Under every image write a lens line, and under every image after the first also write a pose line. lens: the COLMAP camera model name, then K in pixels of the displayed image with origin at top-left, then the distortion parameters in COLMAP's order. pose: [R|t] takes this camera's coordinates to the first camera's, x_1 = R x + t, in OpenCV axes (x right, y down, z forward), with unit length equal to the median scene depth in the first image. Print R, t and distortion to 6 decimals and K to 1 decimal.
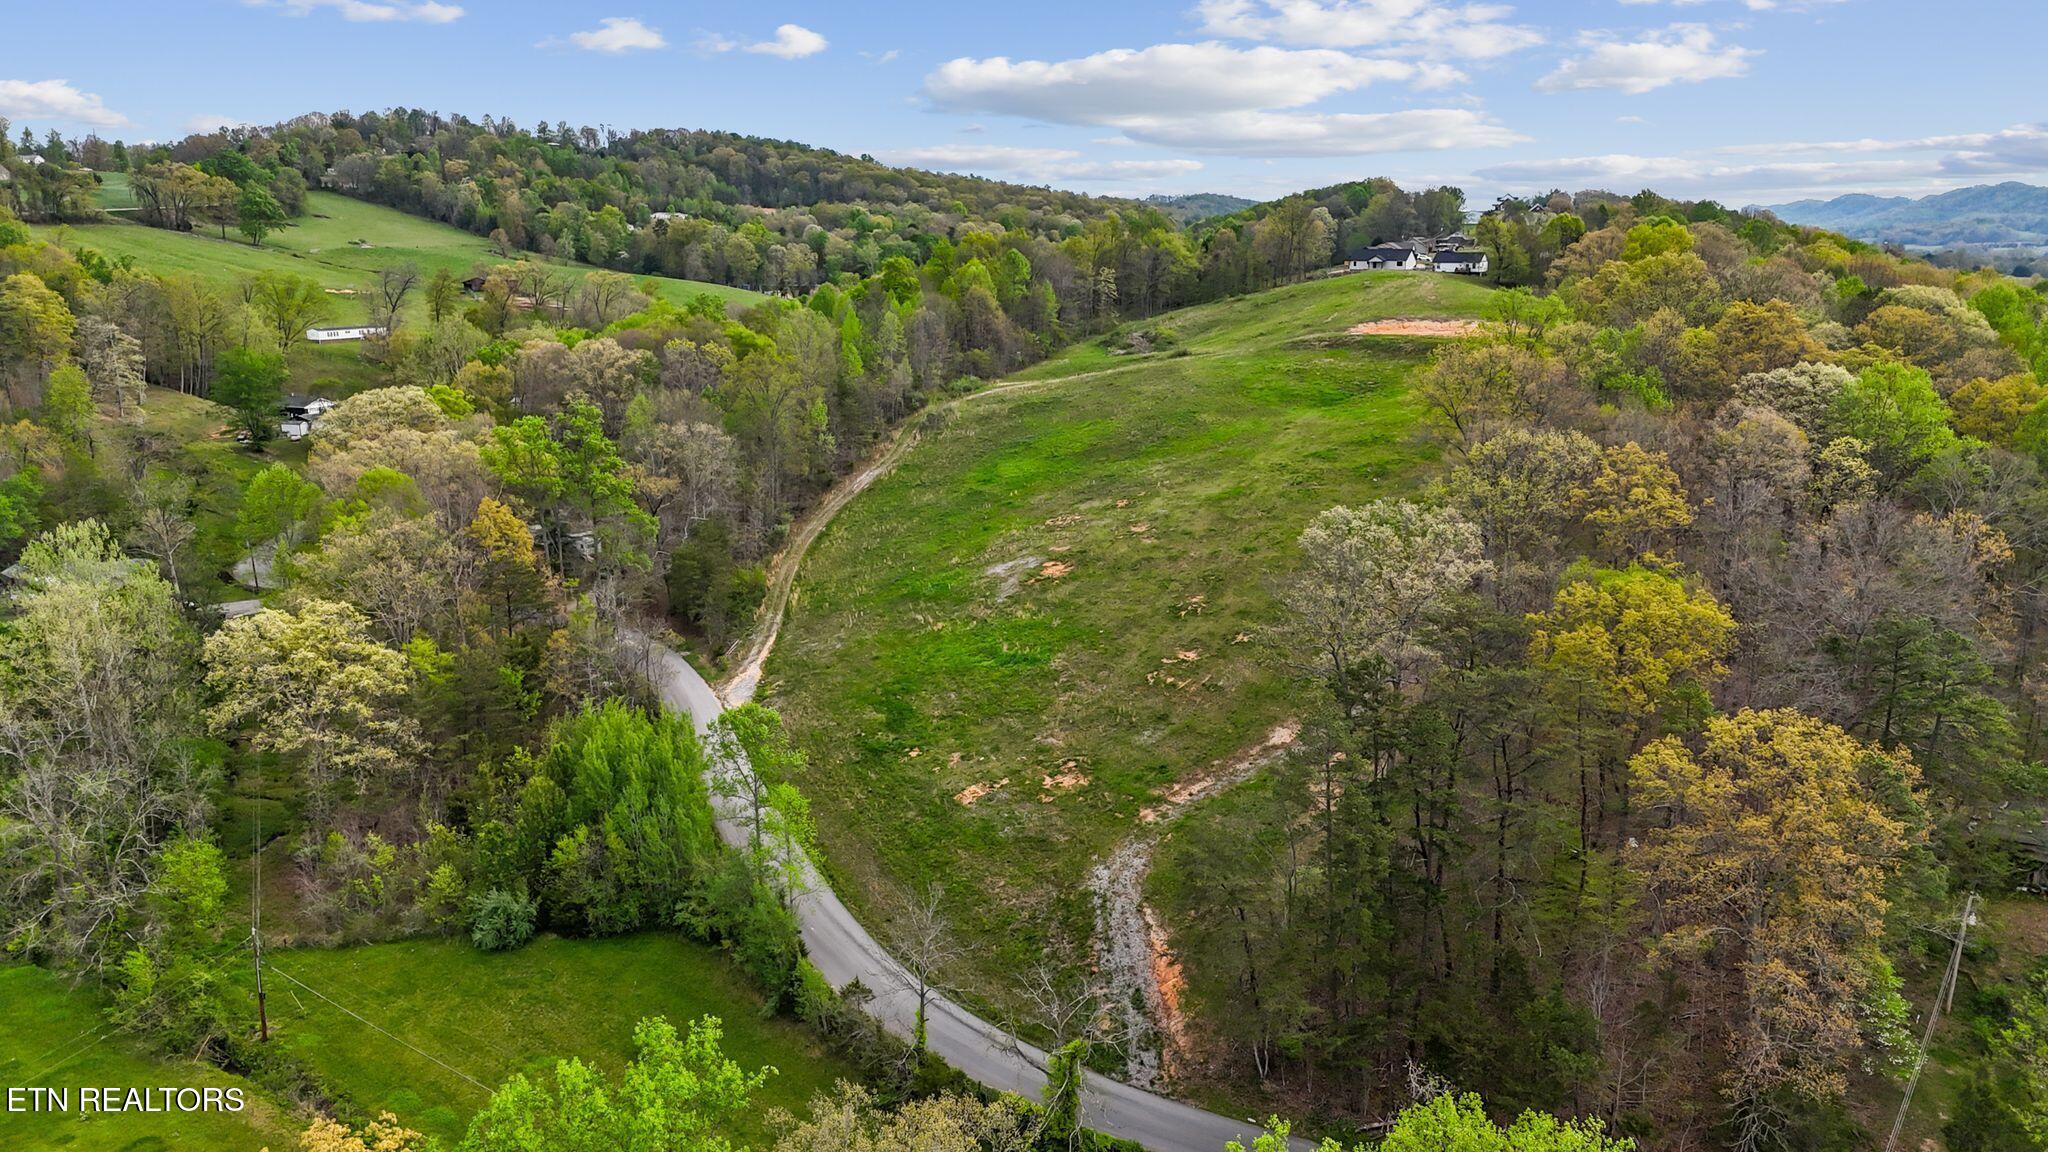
lens RADIAL K [[1499.9, 0, 1032.5], [0, 1499.9, 566.7], [0, 0, 1]] dist [0.079613, -0.080759]
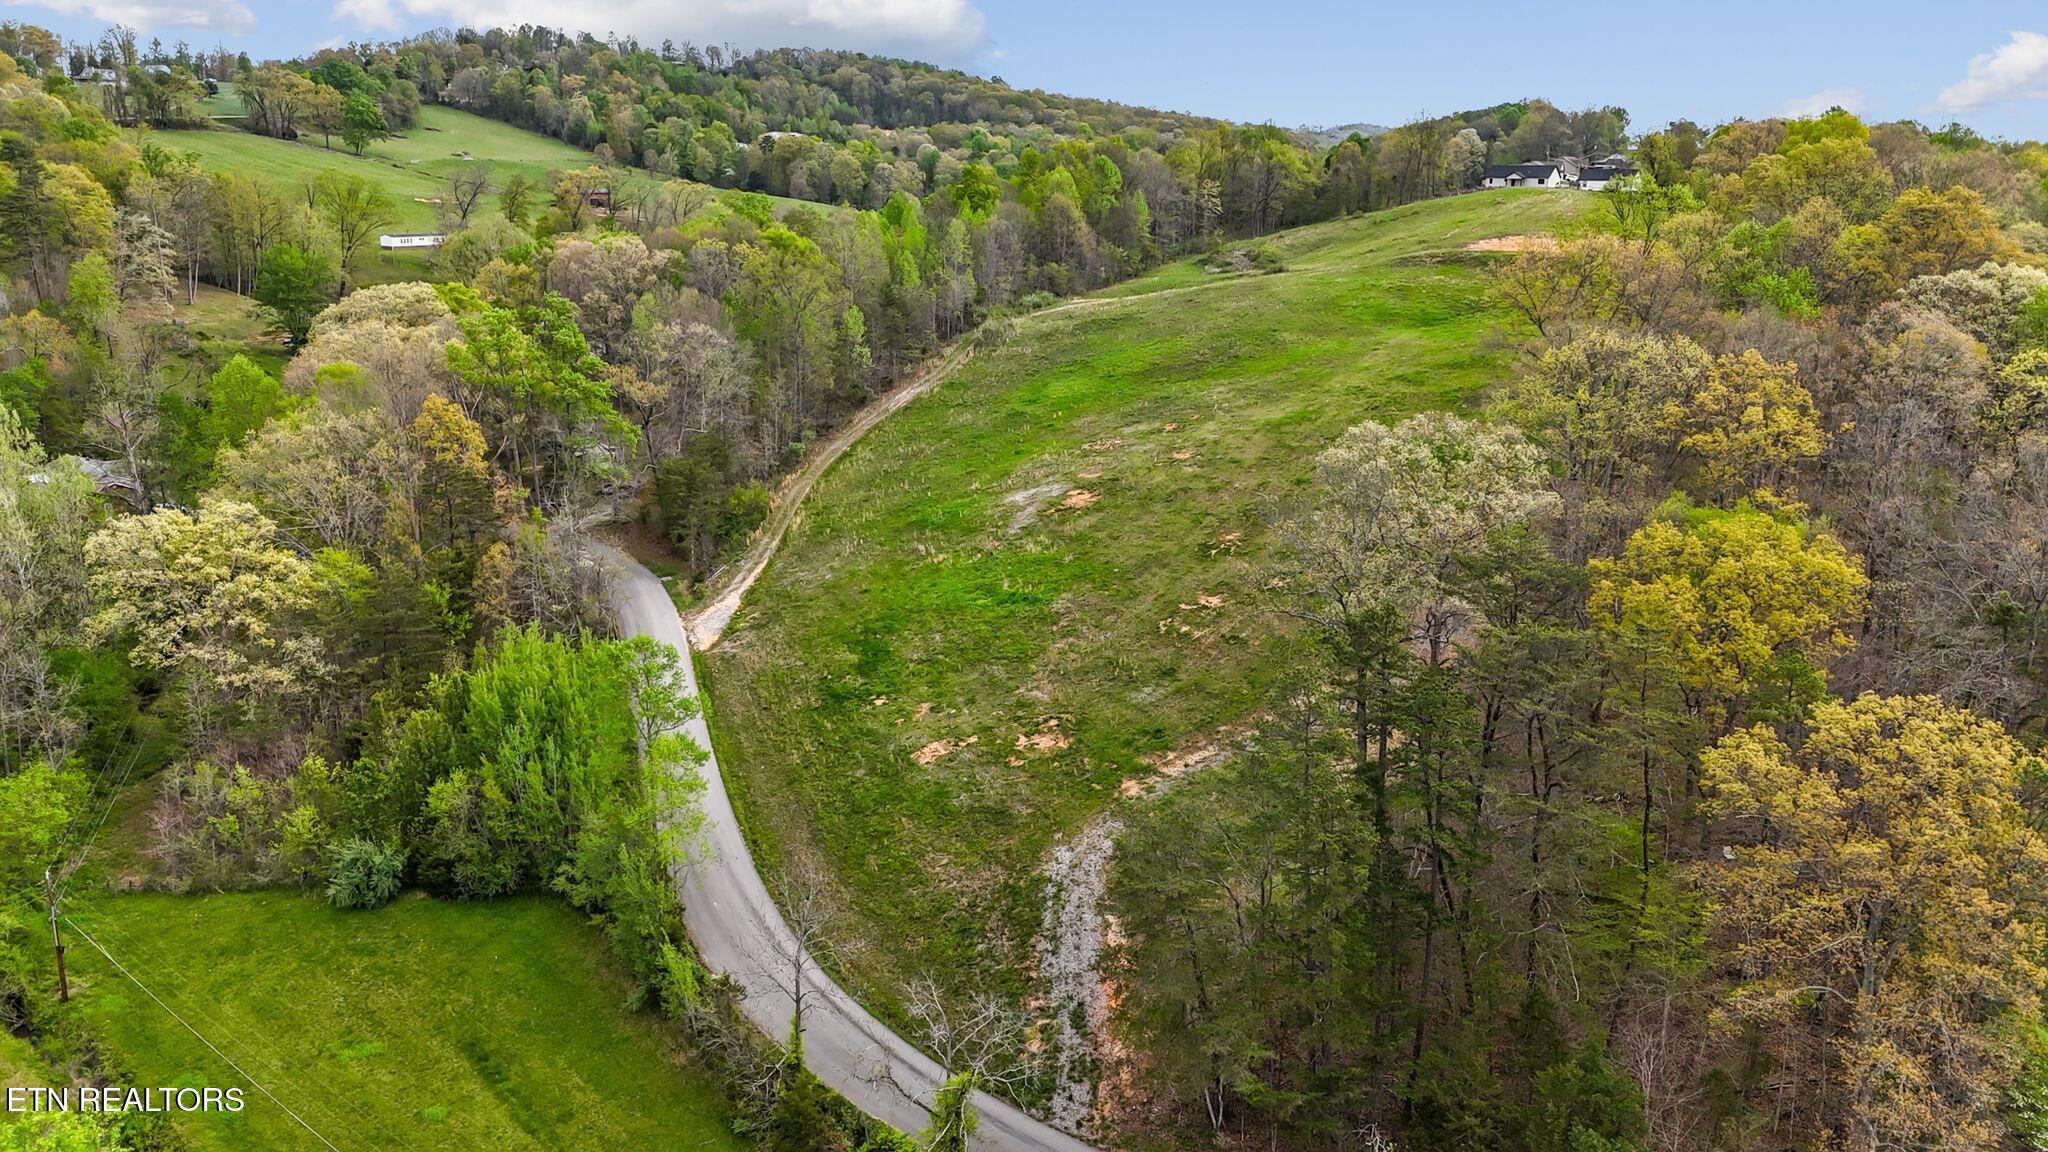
lens RADIAL K [[1533.8, 0, 1020.4], [0, 1533.8, 544.4], [0, 0, 1]] dist [0.077909, -0.072856]
pose [[0.994886, 0.034413, -0.094966, 0.073754], [-0.032248, 0.999186, 0.024236, 0.008977], [0.095723, -0.021049, 0.995185, 0.117538]]
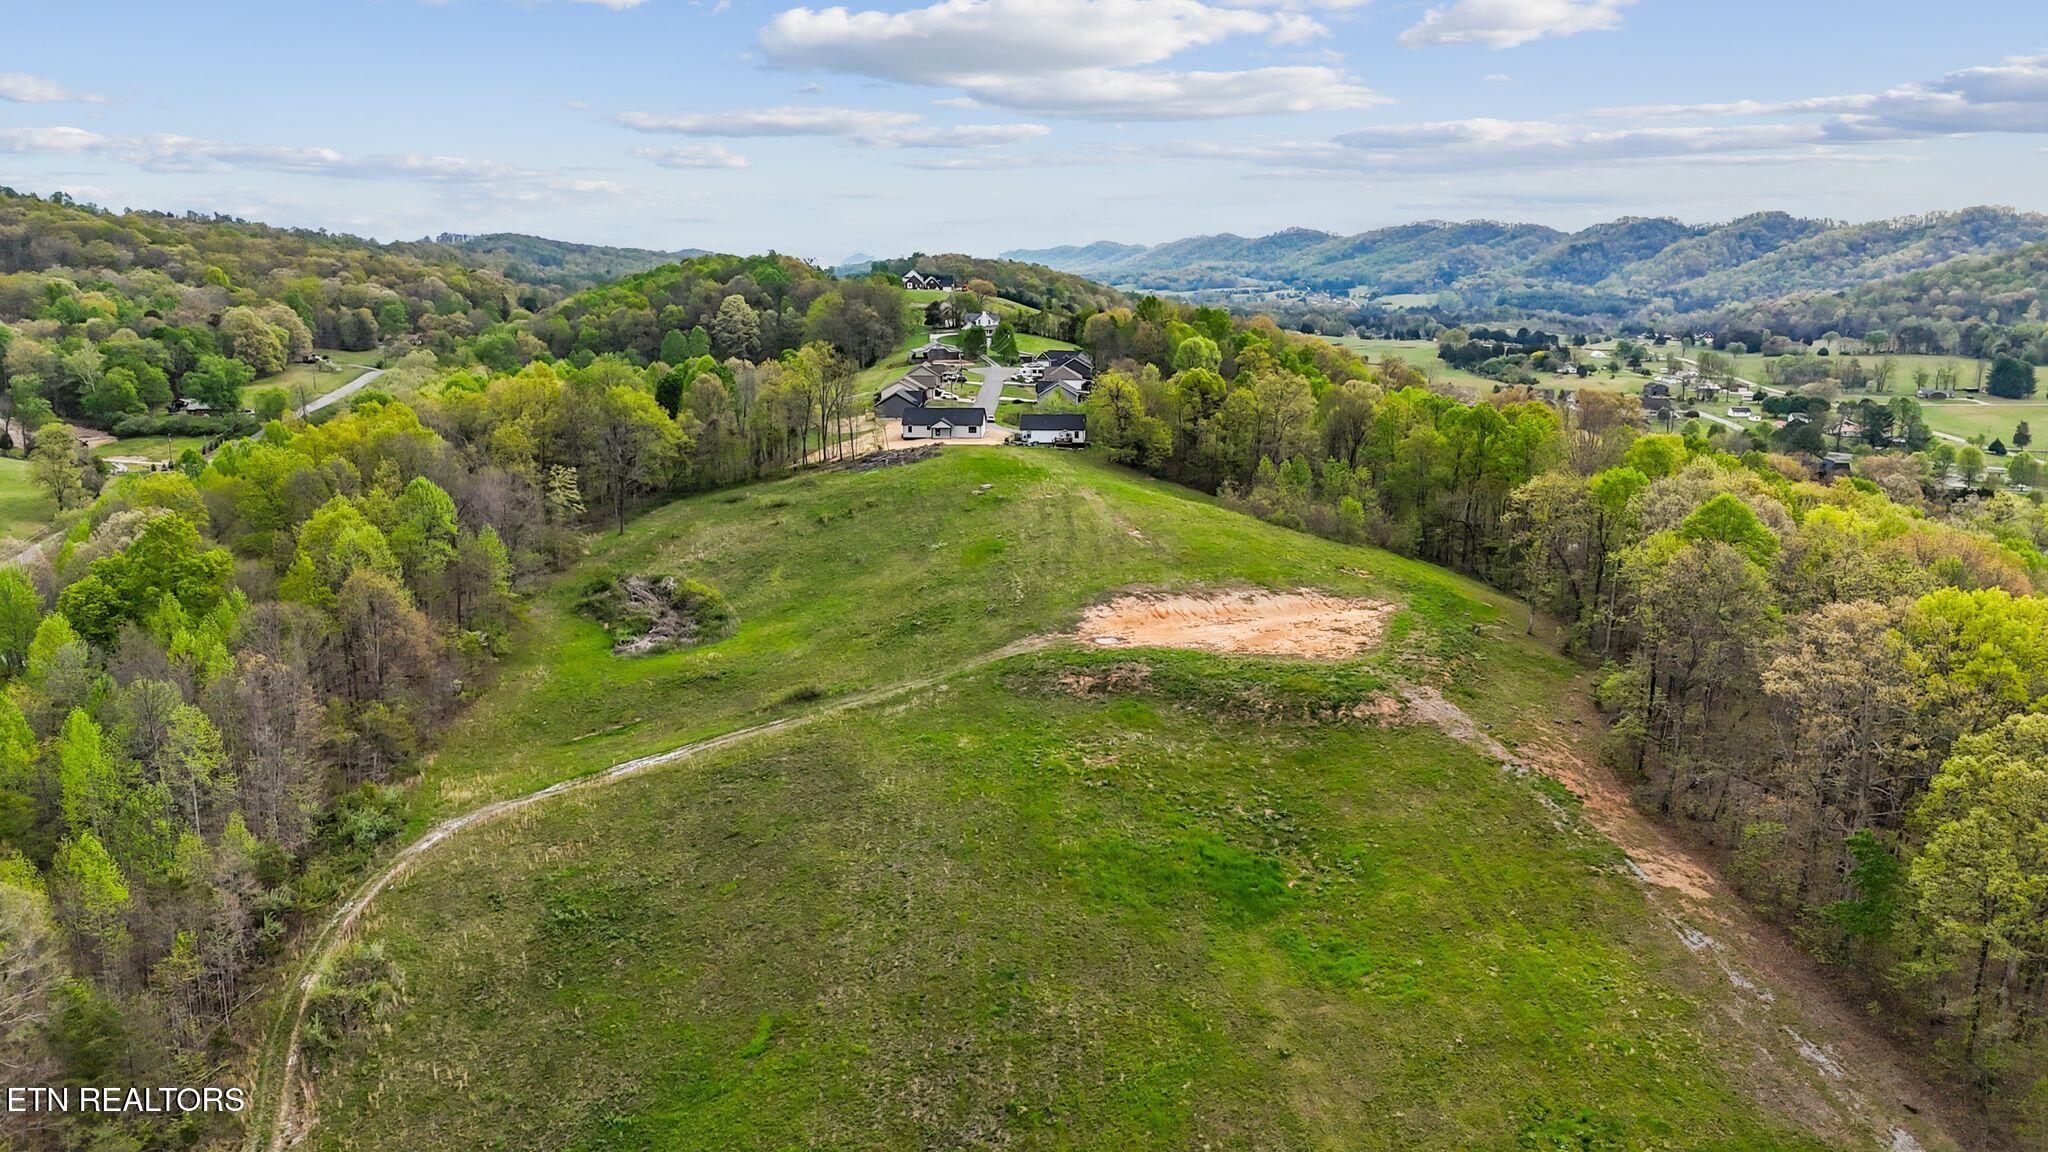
lens RADIAL K [[1499.9, 0, 1032.5], [0, 1499.9, 566.7], [0, 0, 1]] dist [0.079613, -0.080759]
pose [[0.901452, -0.083659, 0.424718, -0.102994], [0.092591, 0.995704, -0.000394, -0.336213], [-0.422860, 0.039681, 0.905326, 0.874131]]
